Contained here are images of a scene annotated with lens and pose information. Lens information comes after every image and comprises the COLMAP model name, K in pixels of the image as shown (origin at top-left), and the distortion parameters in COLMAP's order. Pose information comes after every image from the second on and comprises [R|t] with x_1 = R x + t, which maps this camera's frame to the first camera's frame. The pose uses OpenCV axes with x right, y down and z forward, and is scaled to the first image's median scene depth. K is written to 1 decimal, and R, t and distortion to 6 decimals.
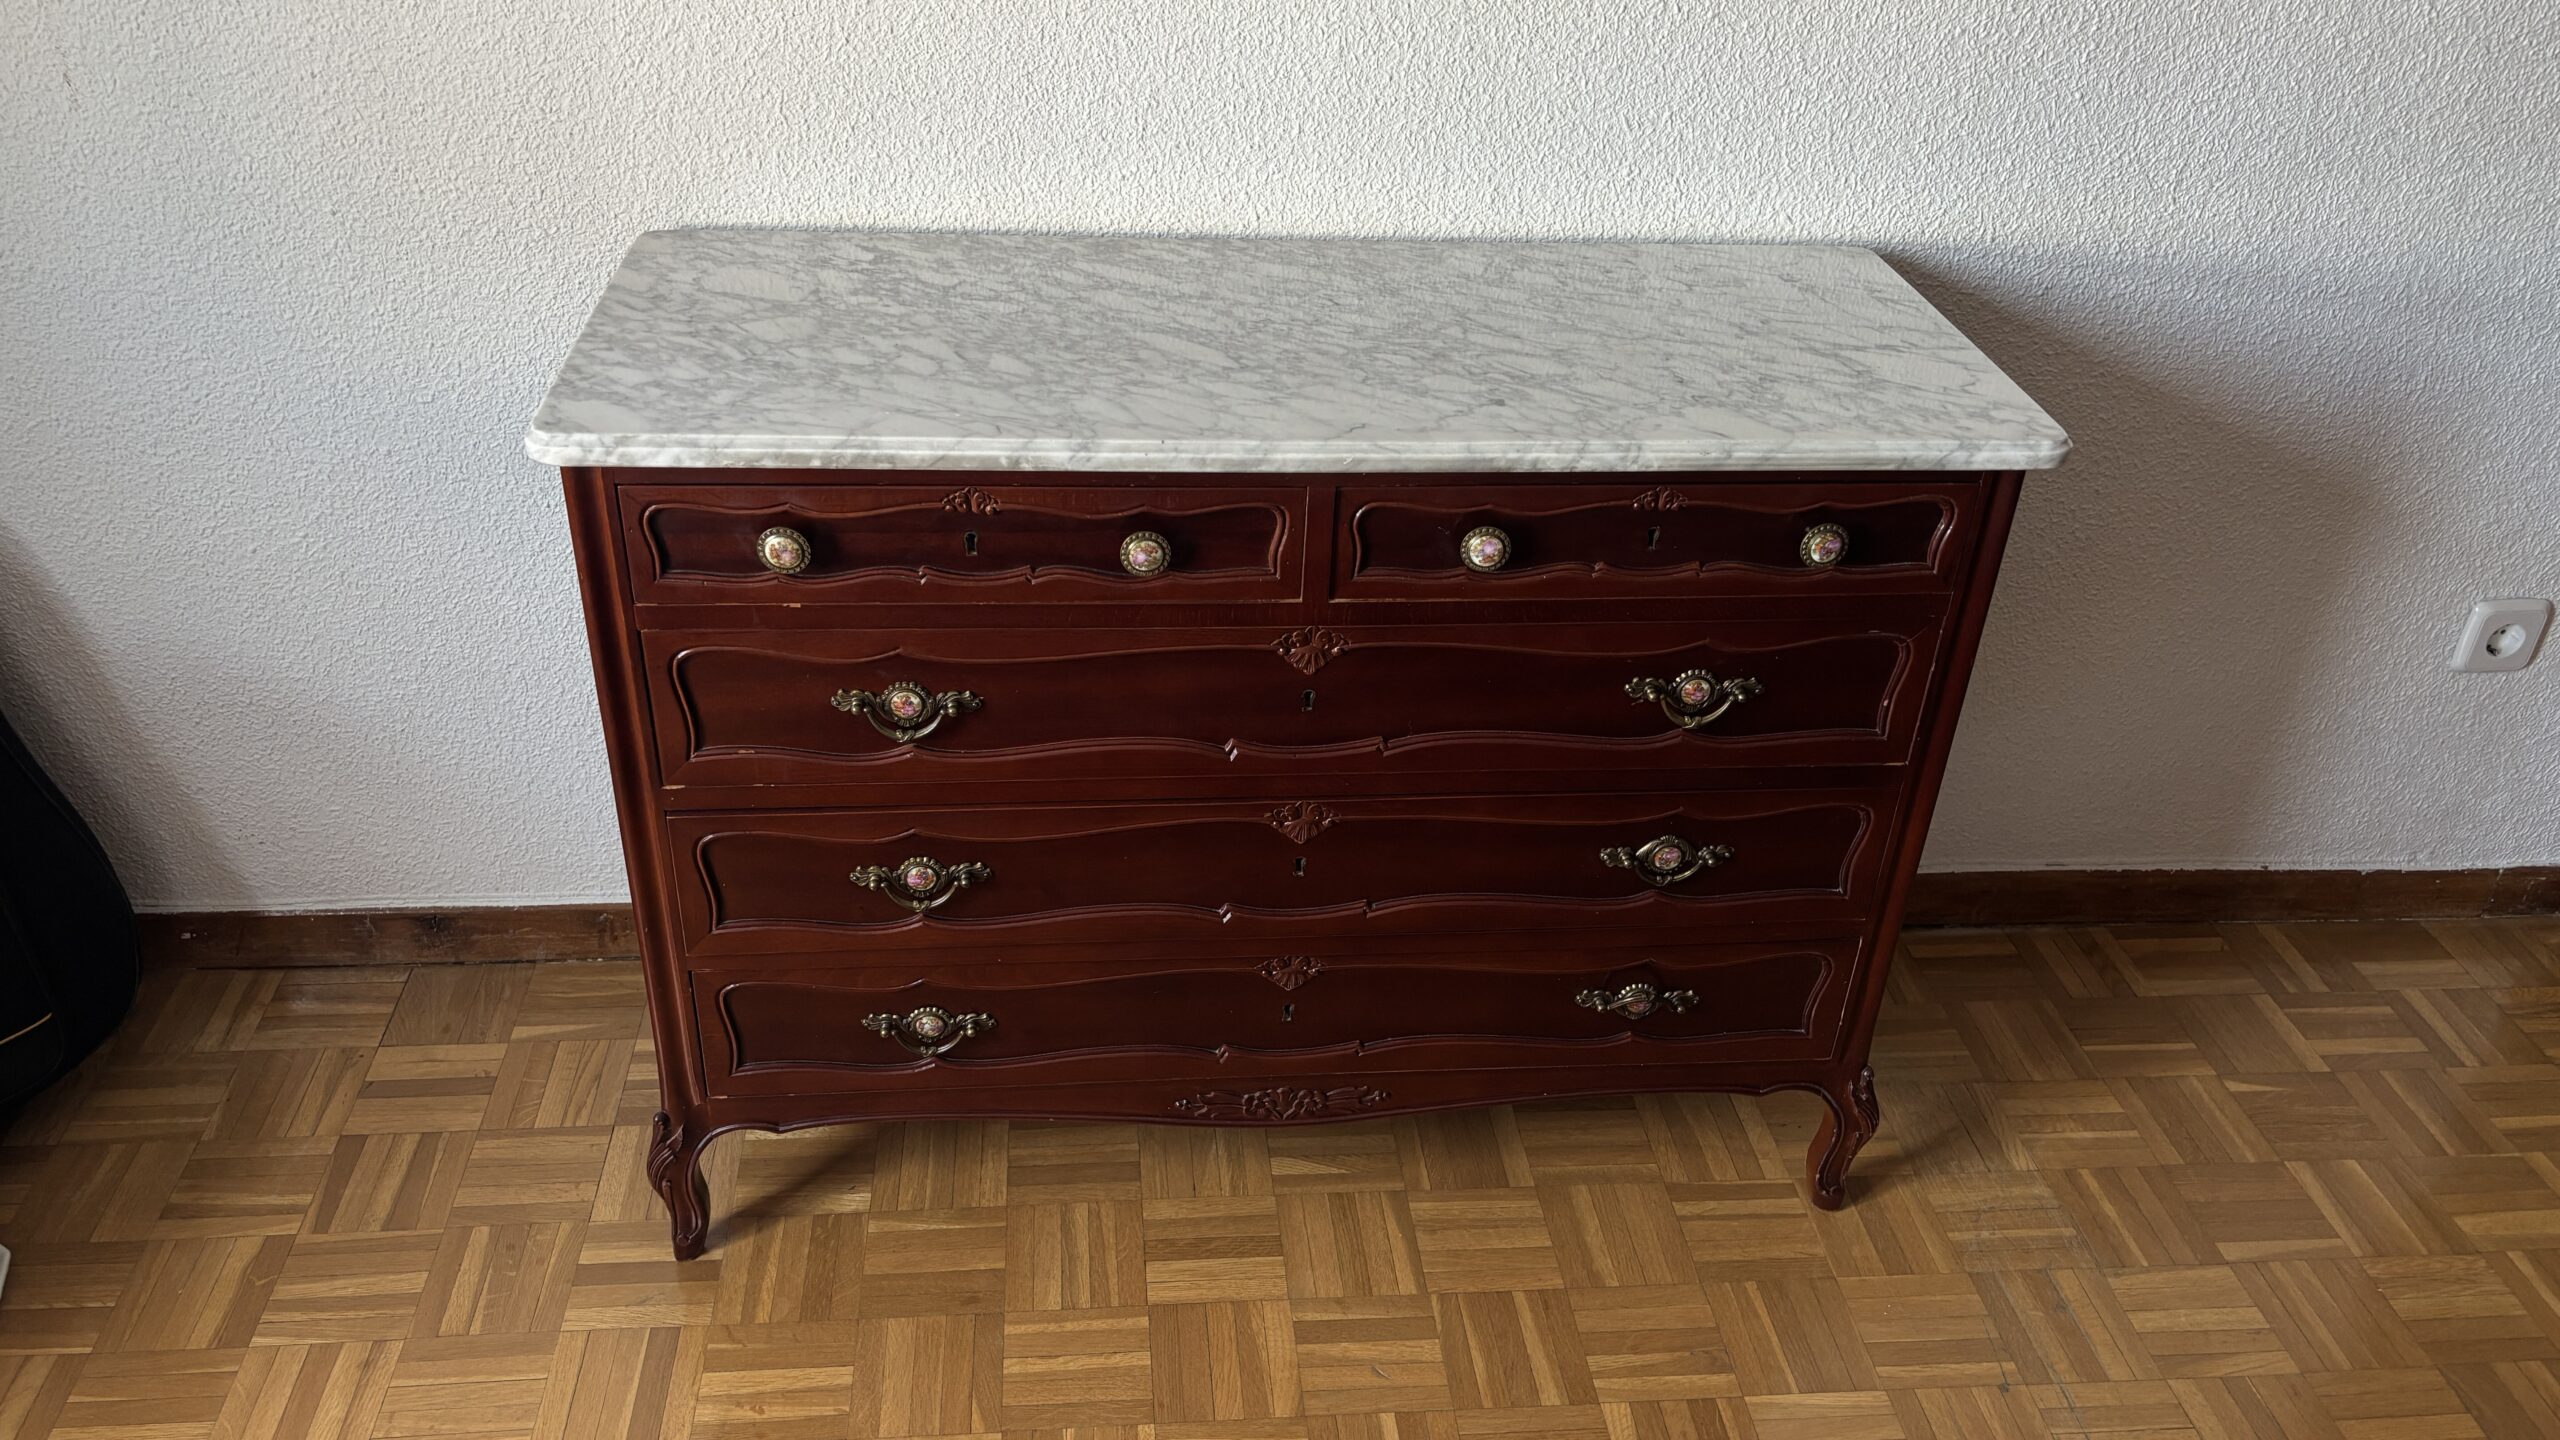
lens RADIAL K [[1960.3, 0, 1267.8], [0, 1960.3, 730.2], [0, 0, 1]] dist [0.078682, -0.107748]
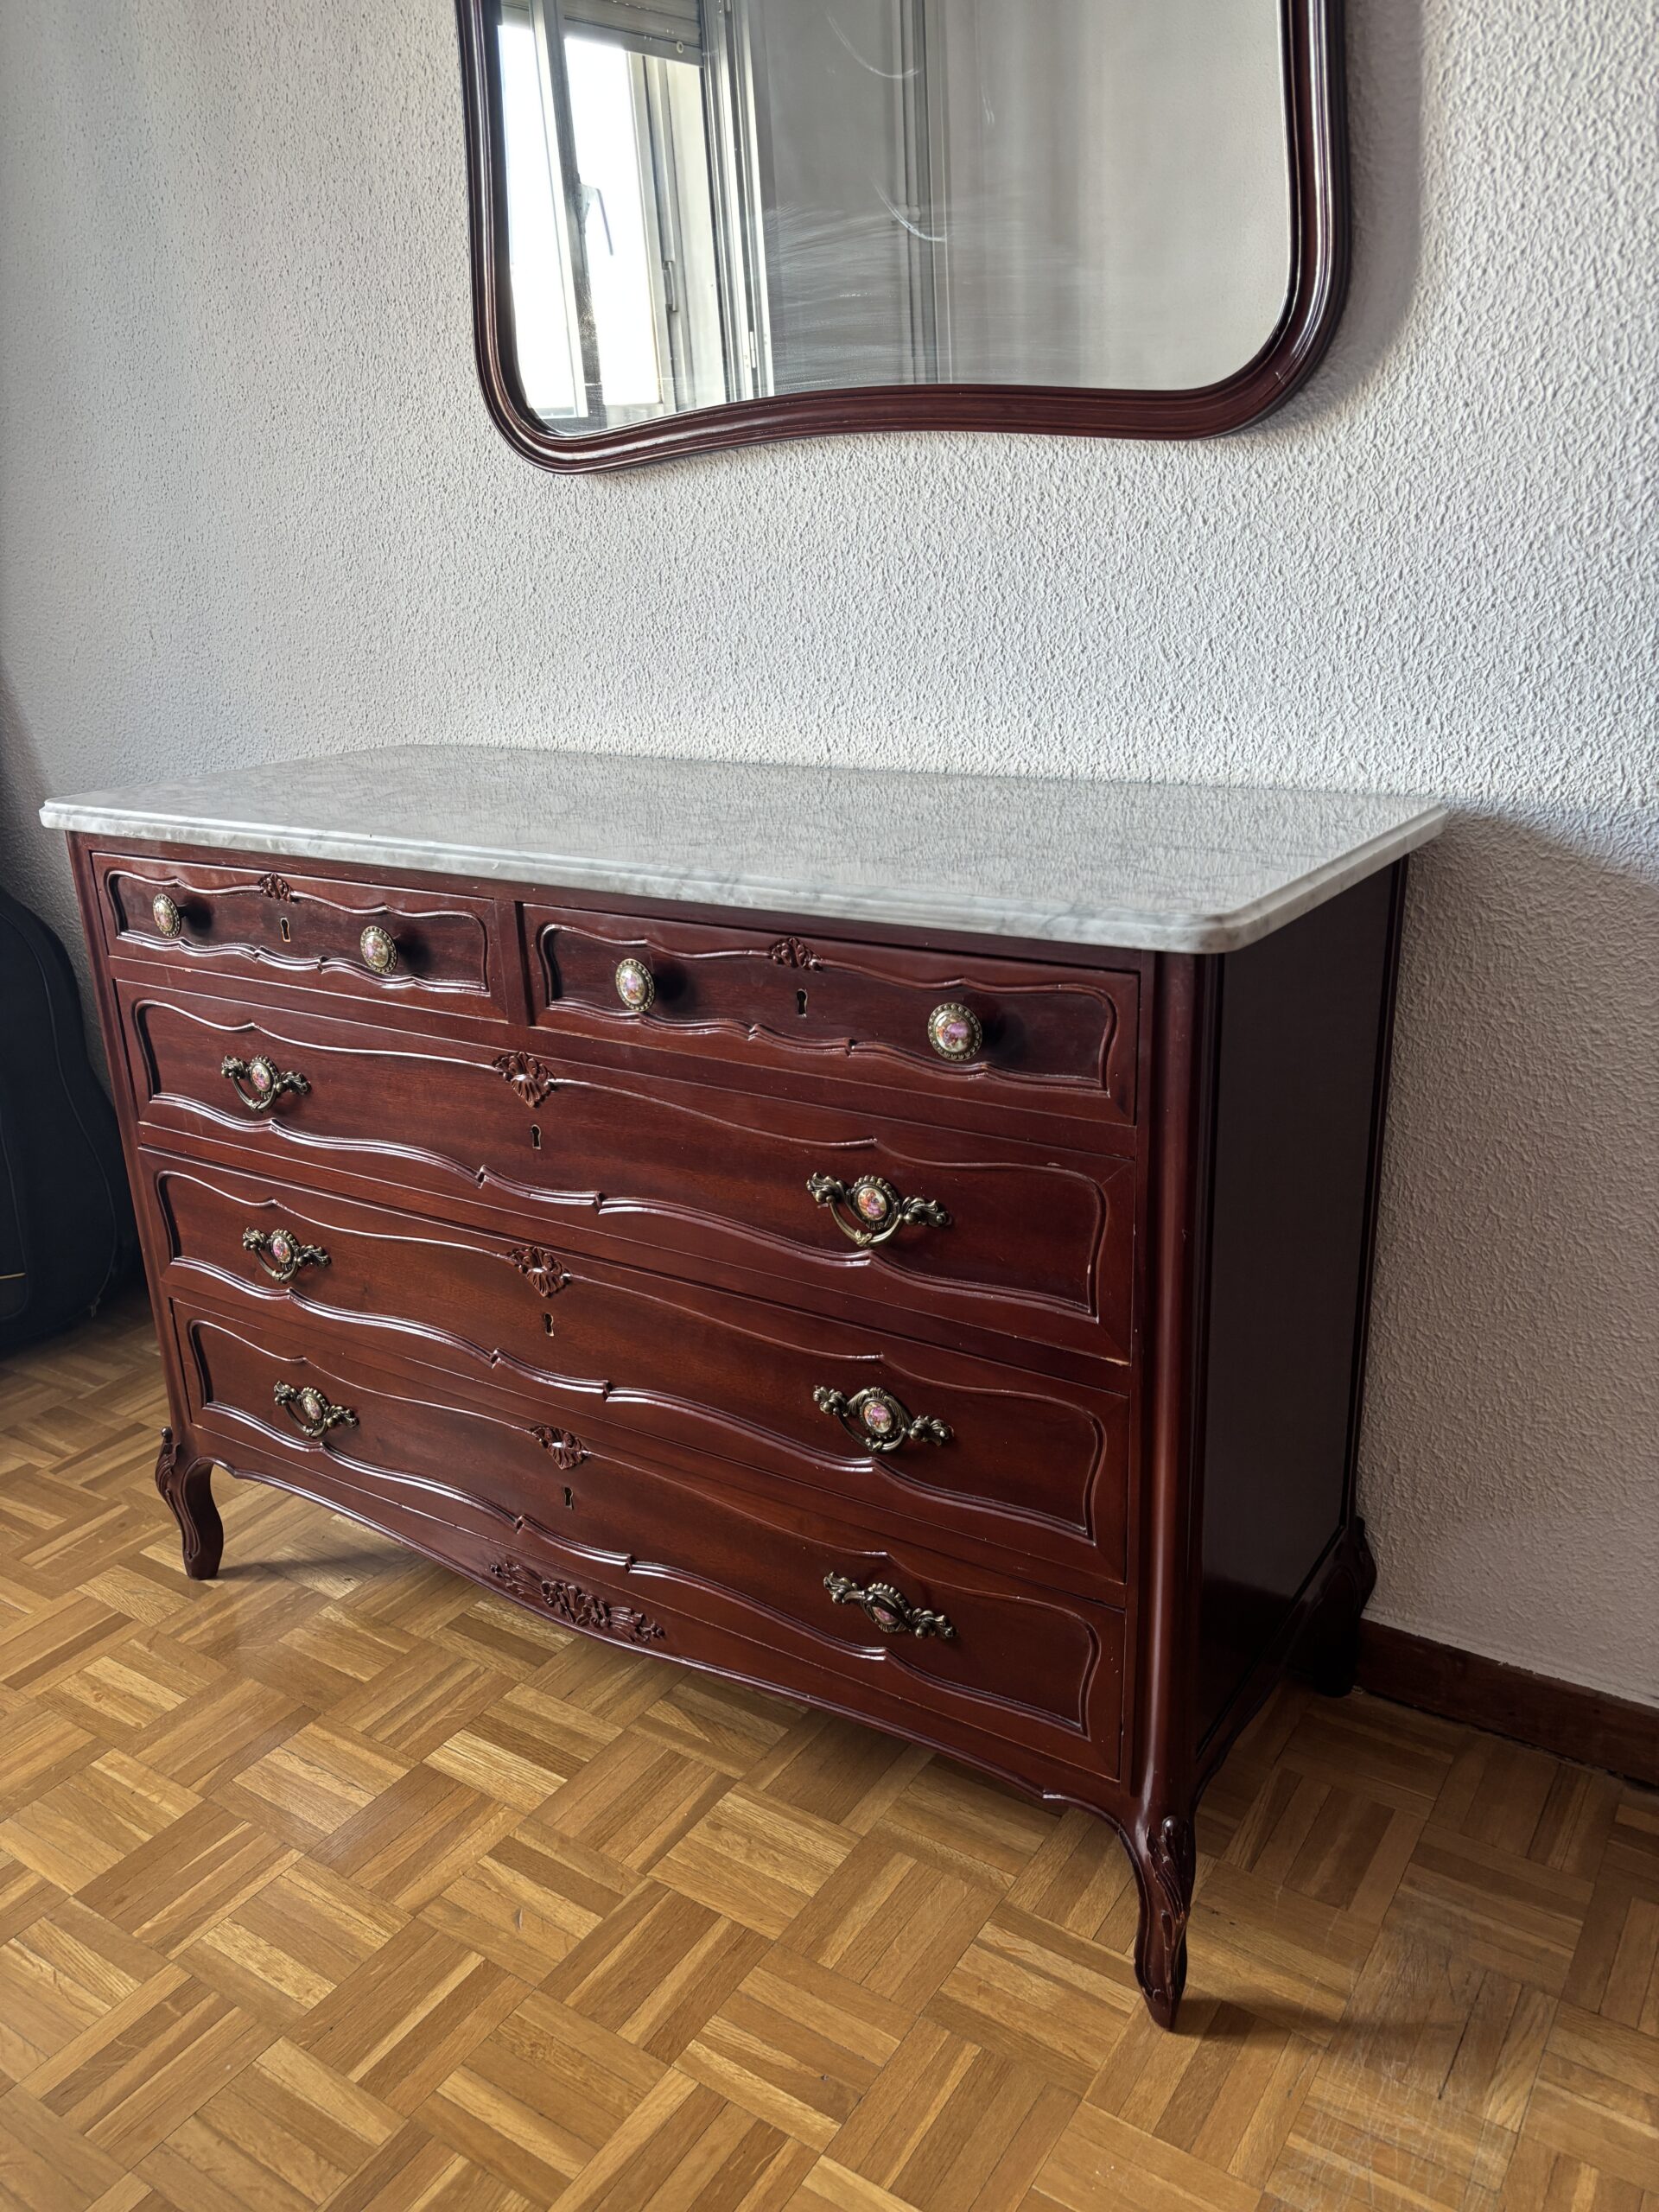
lens RADIAL K [[1680.8, 0, 834.6], [0, 1680.8, 1121.6], [0, 0, 1]] dist [0.093111, -0.091489]
pose [[0.775715, 0.140325, -0.615285, 0.593040], [-0.274159, 0.953091, -0.128277, 0.040402], [0.568422, 0.268192, 0.777798, 0.378979]]
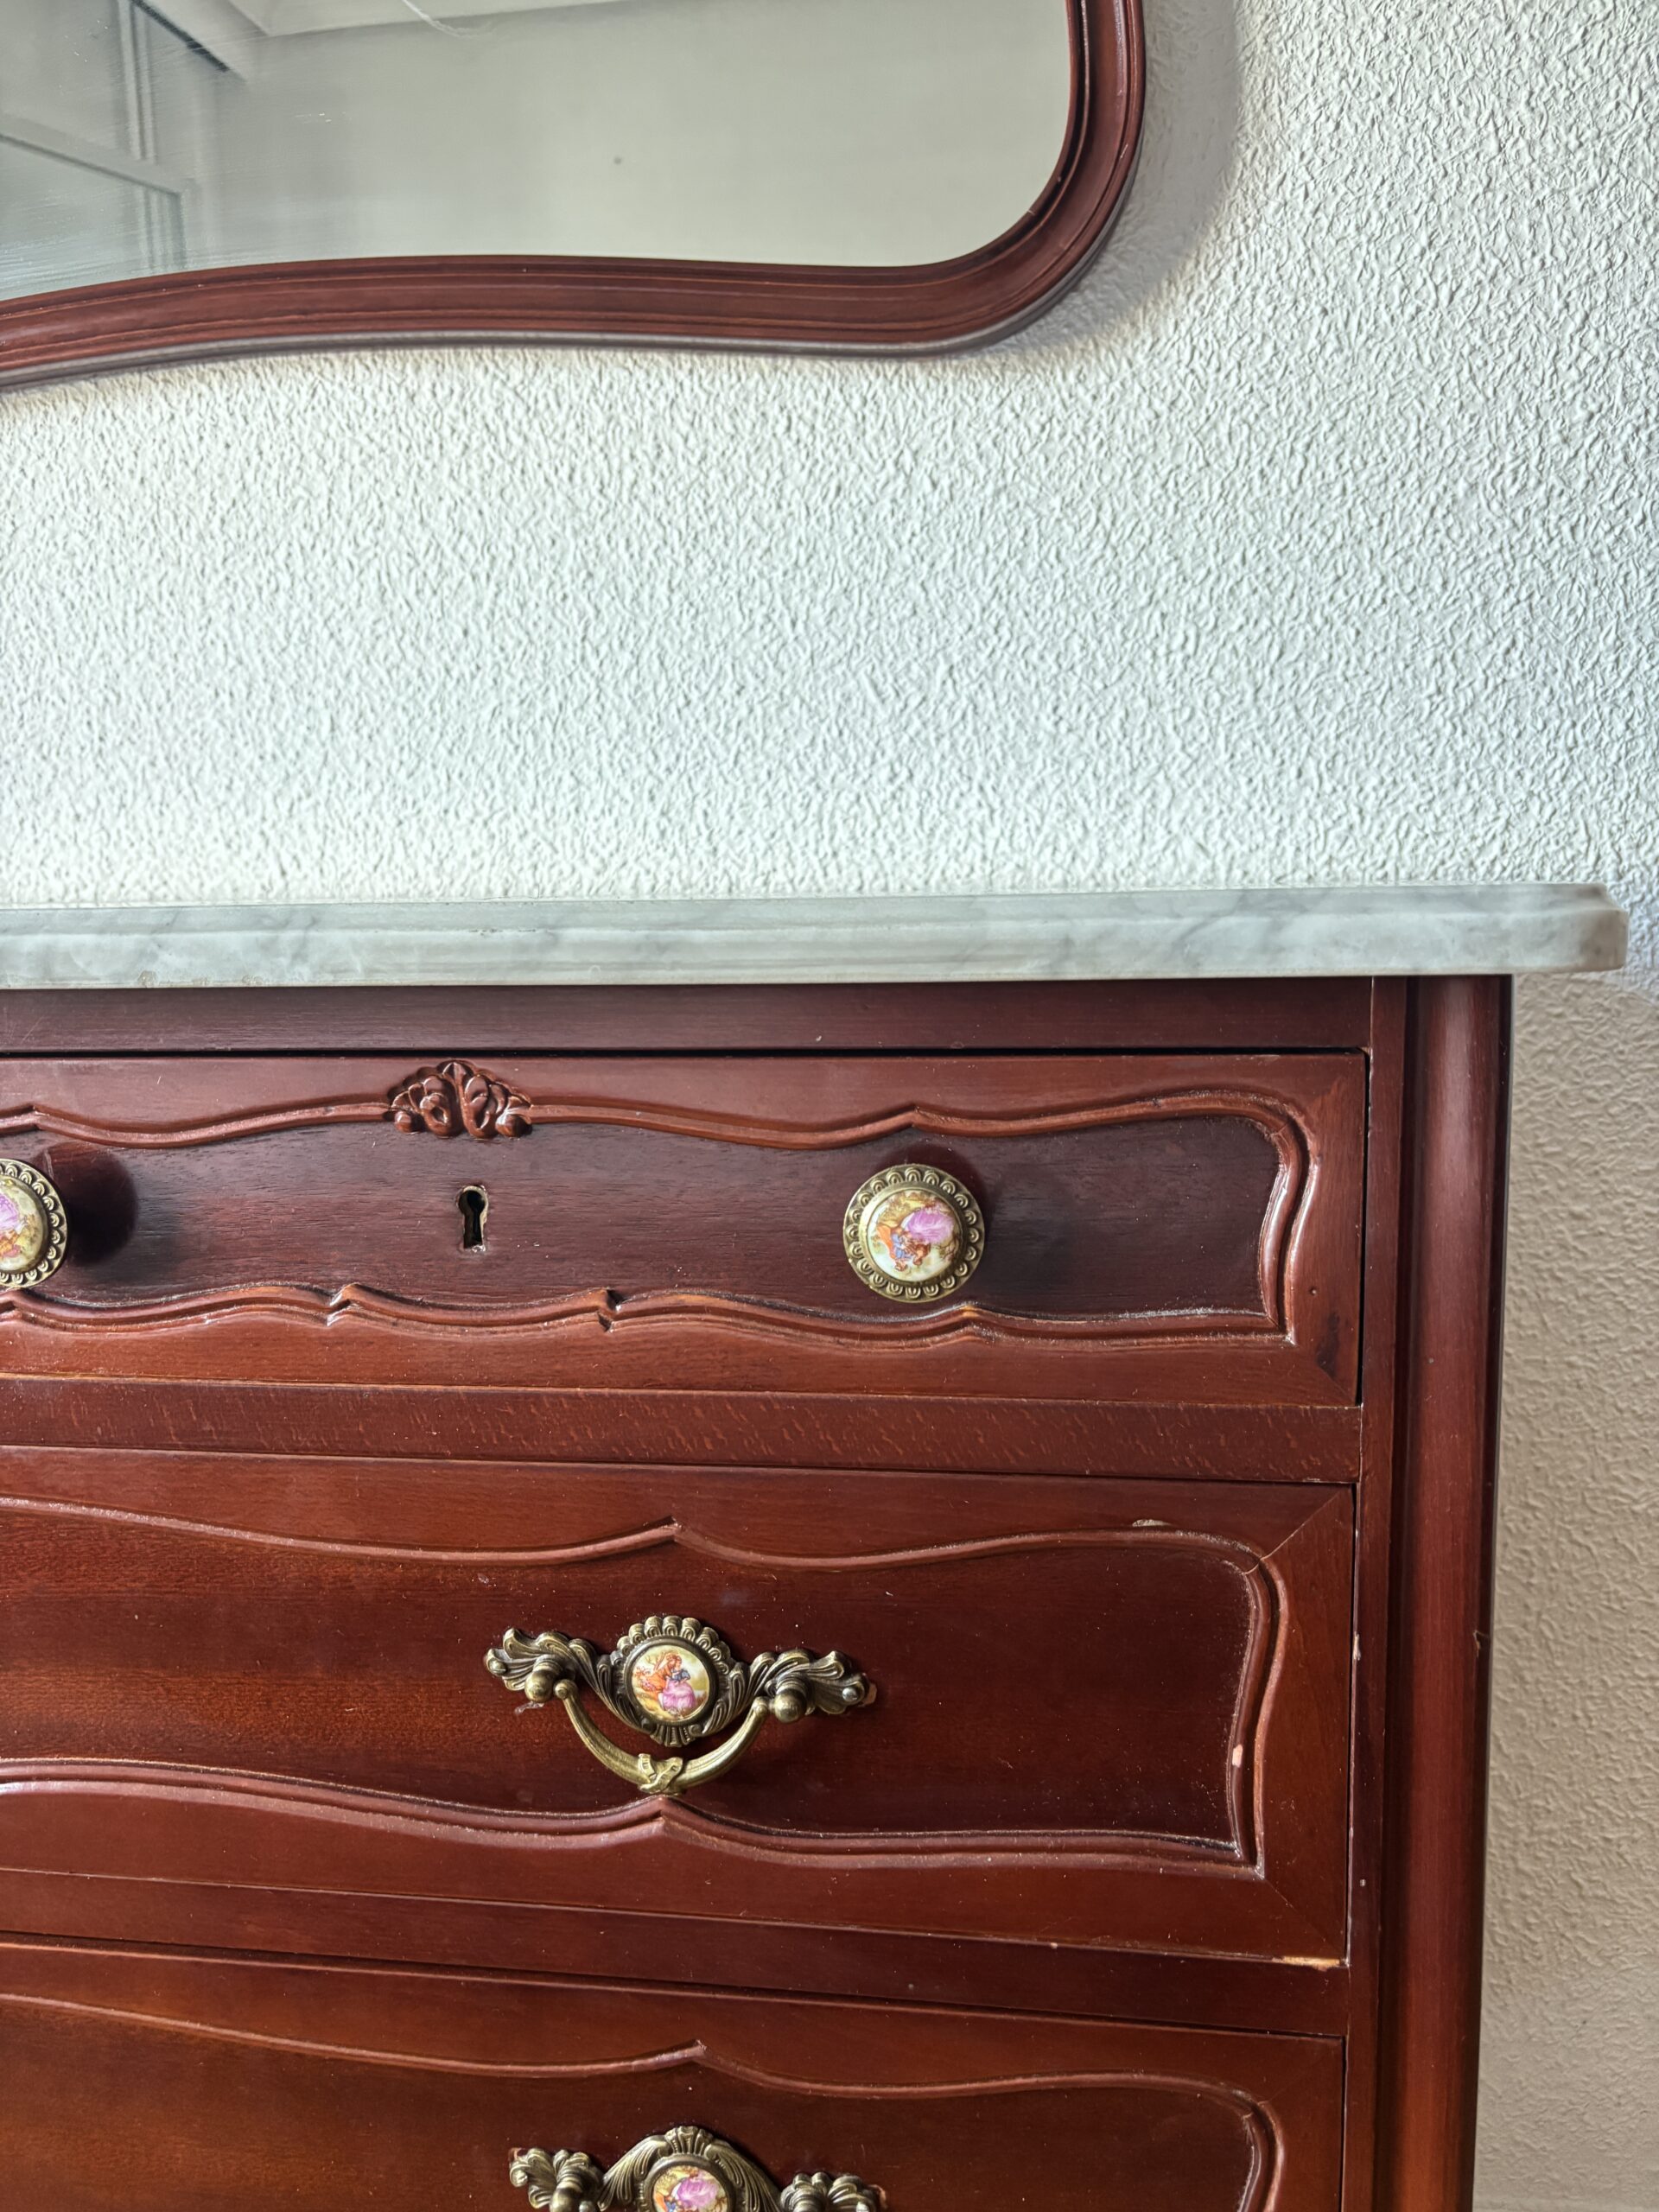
lens RADIAL K [[1690.4, 0, 823.6], [0, 1690.4, 1126.6], [0, 0, 1]] dist [0.029040, -0.034647]
pose [[0.967693, -0.027688, -0.250607, 0.297343], [-0.076930, 0.914131, -0.398053, 0.007691], [0.240109, 0.404473, 0.882468, 0.632785]]
